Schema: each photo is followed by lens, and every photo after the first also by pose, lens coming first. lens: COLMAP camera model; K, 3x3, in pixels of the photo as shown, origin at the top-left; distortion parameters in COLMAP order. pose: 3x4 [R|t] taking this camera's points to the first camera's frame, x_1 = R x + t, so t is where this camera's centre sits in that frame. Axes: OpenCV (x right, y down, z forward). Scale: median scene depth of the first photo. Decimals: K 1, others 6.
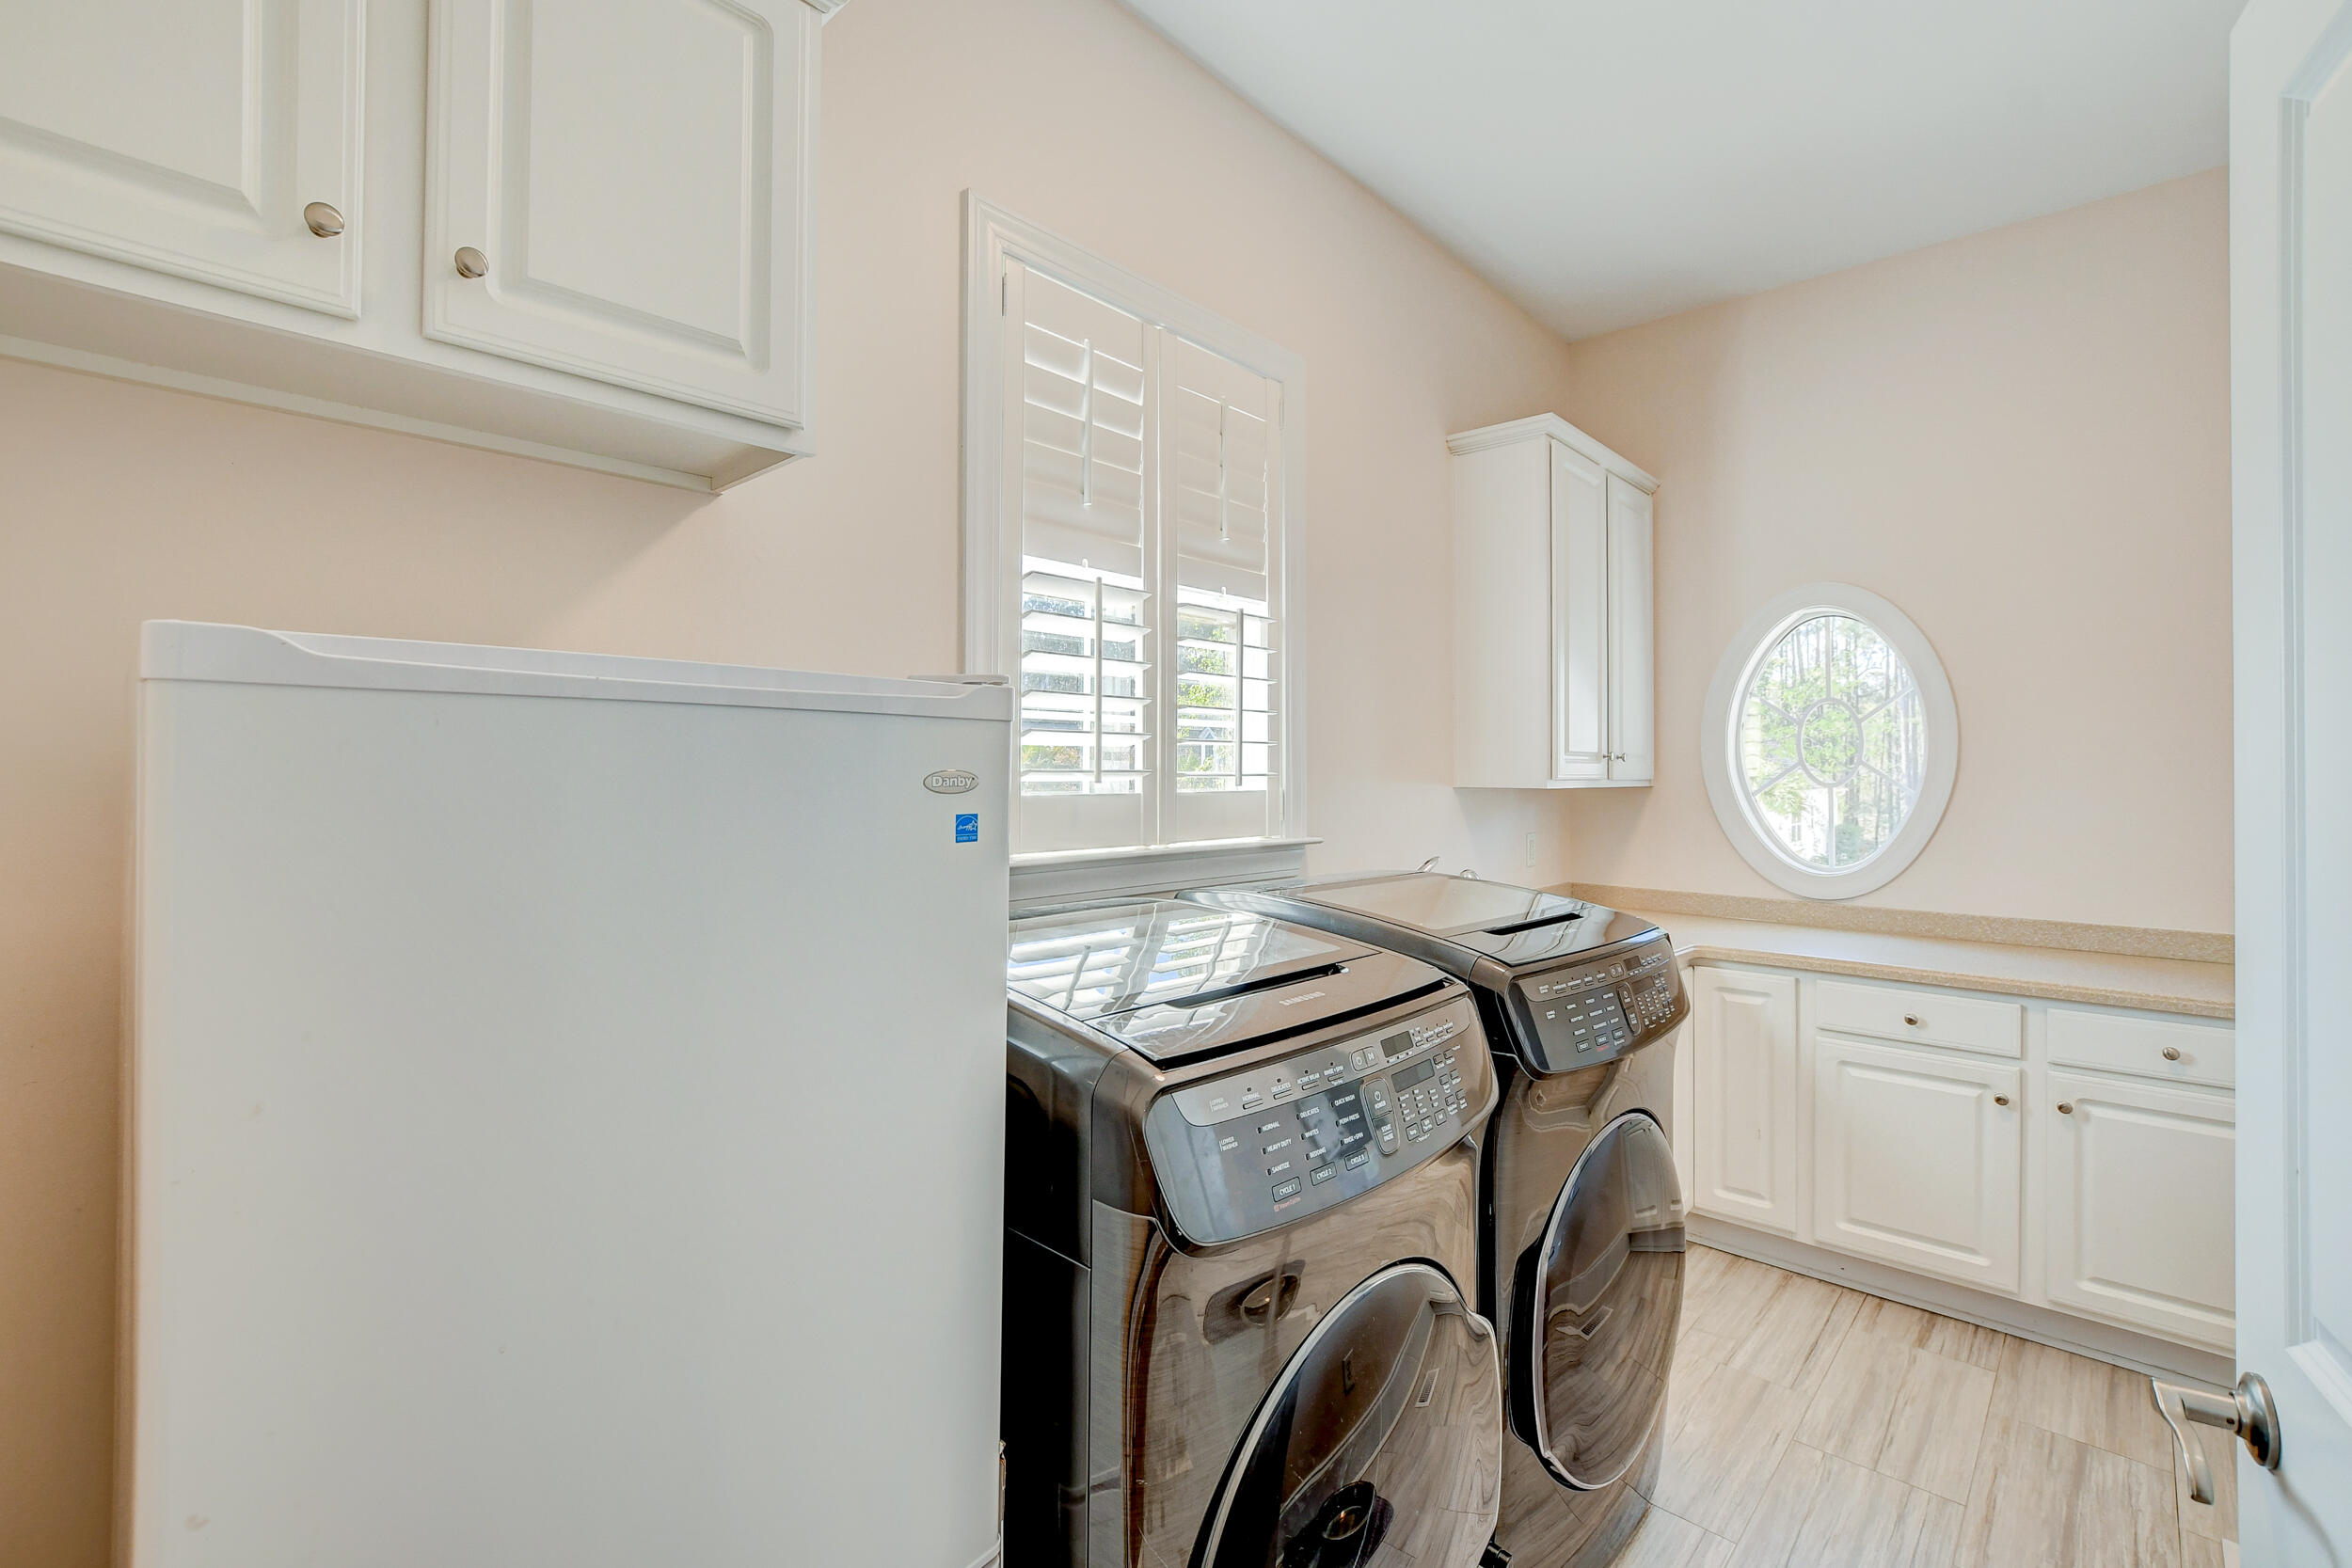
lens RADIAL K [[1019.1, 0, 1181.1], [0, 1019.1, 771.2], [0, 0, 1]] dist [-0.001001, -0.000018]
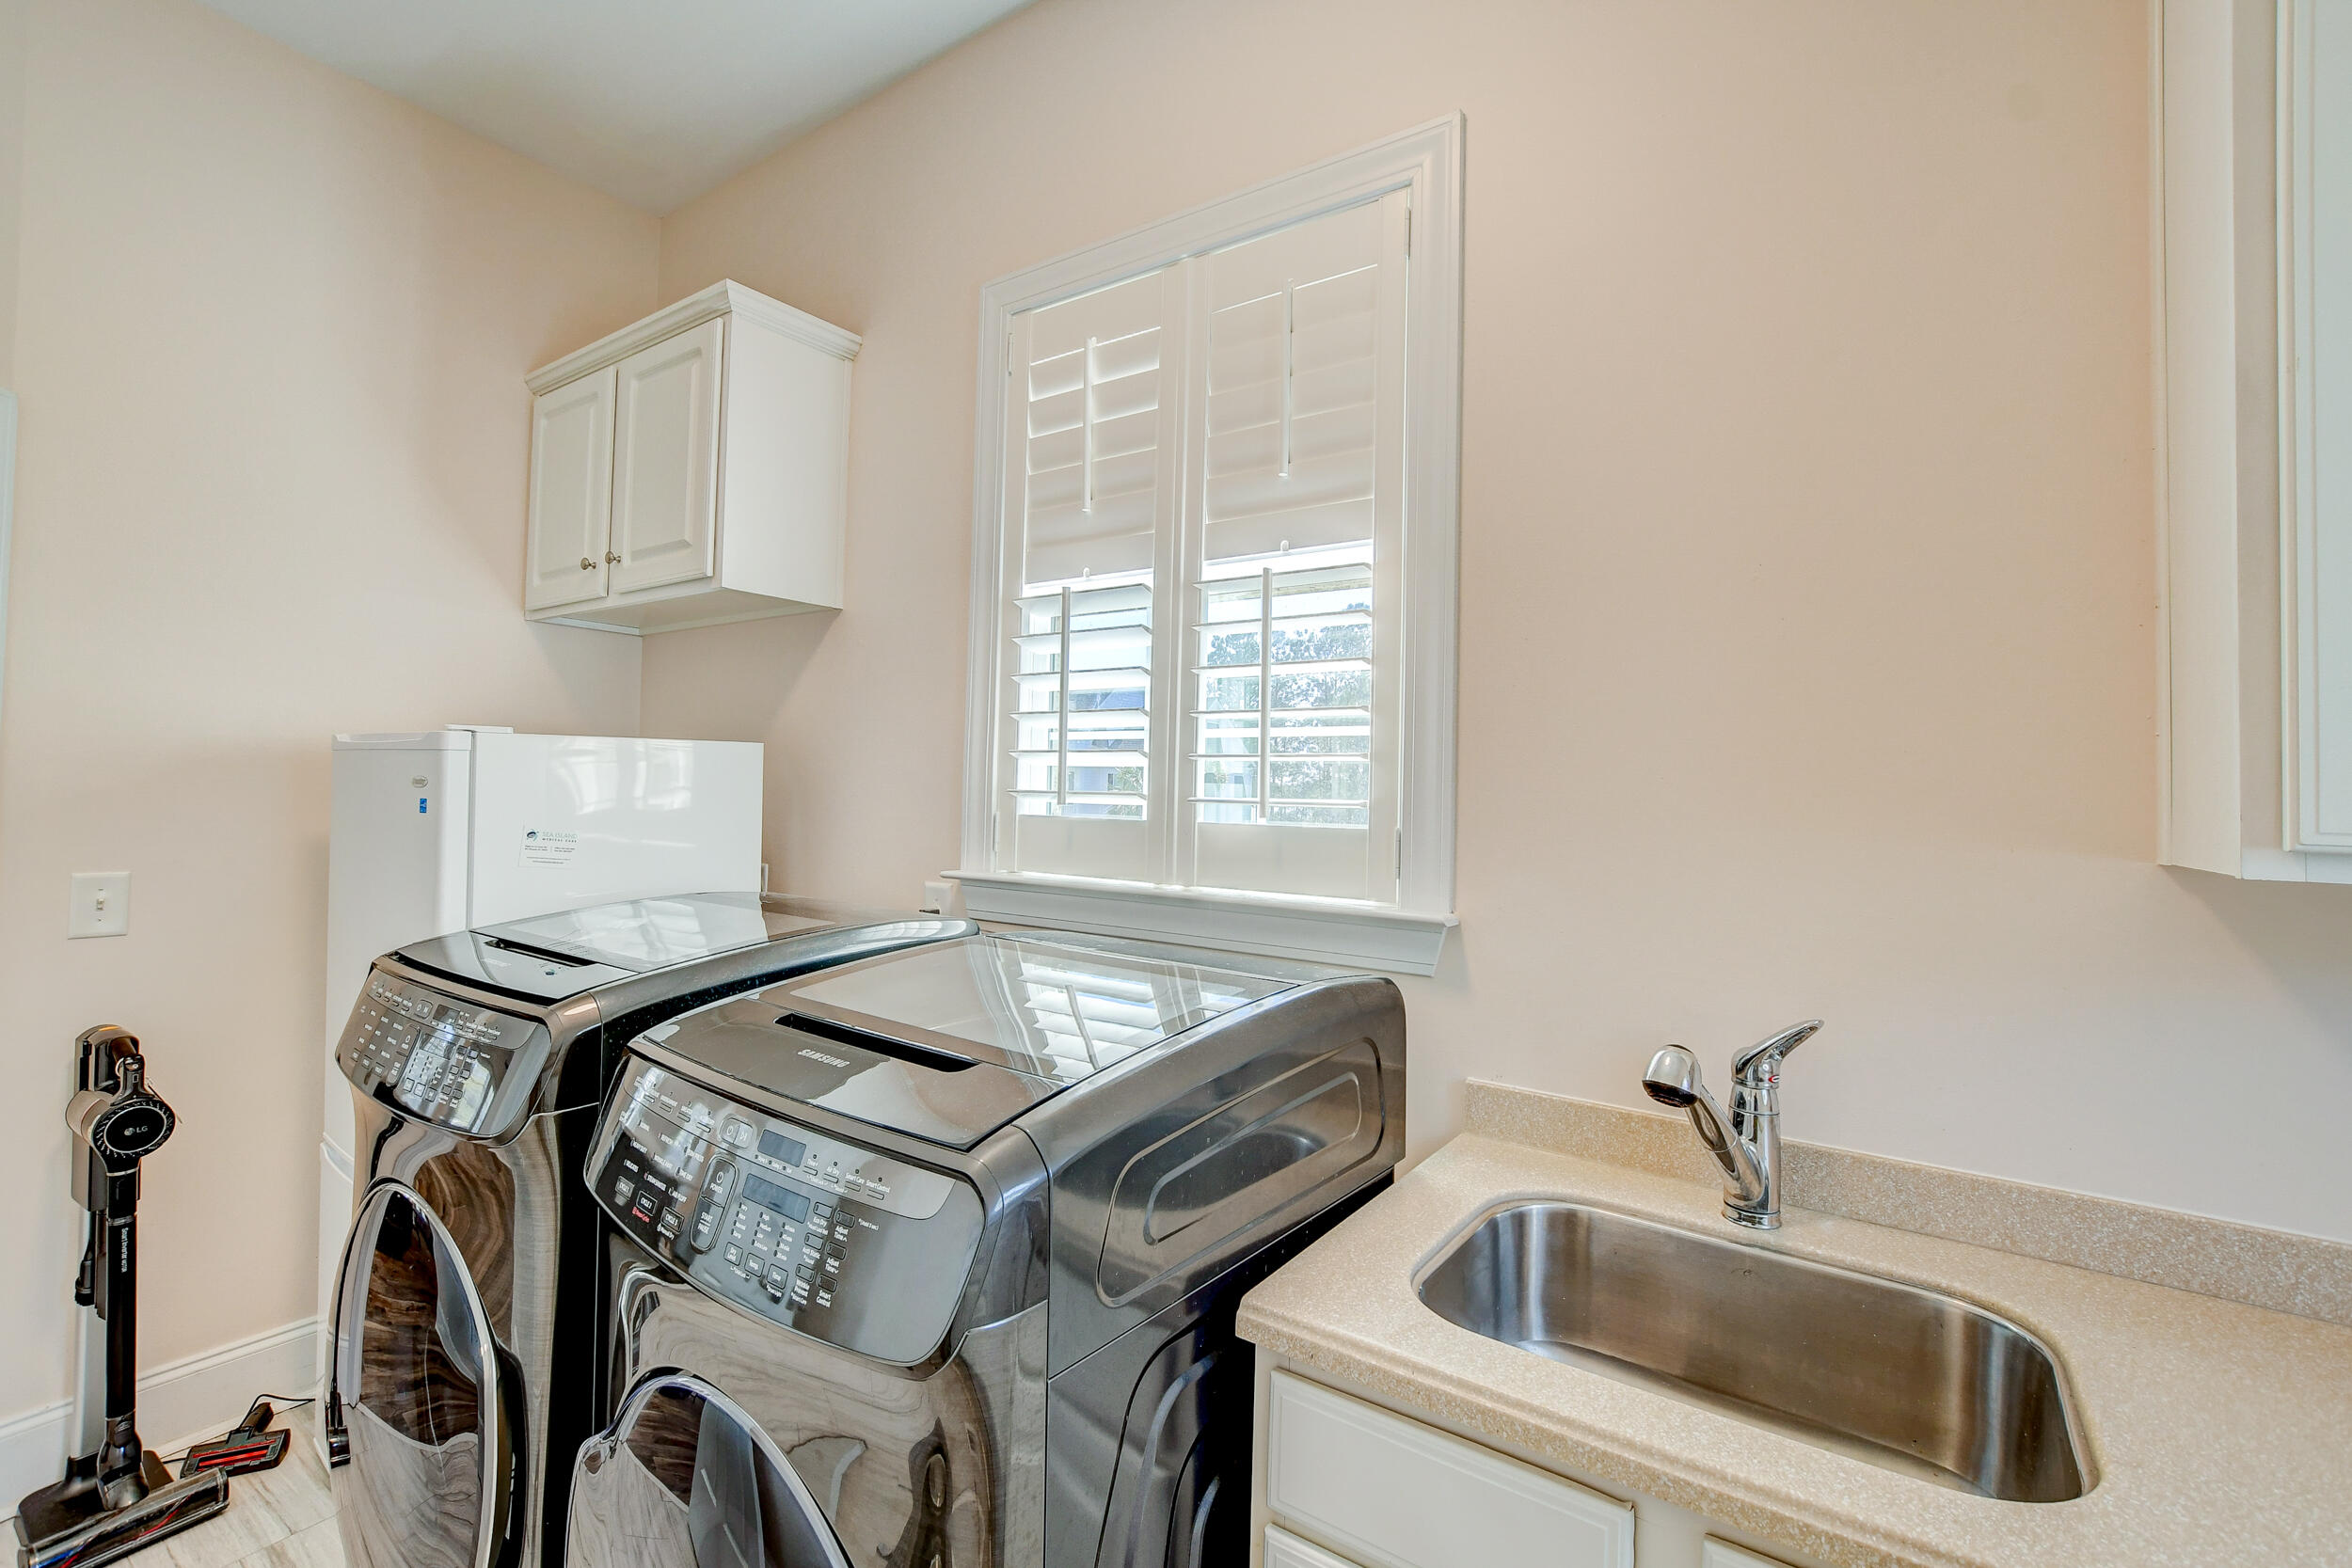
lens RADIAL K [[1019.1, 0, 1182.4], [0, 1019.1, 781.8], [0, 0, 1]] dist [-0.001001, -0.000018]
pose [[0.145163, -0.012786, -0.989325, 0.822216], [-0.024648, 0.999559, -0.016534, 0.003028], [0.989101, 0.026785, 0.144784, 0.920092]]
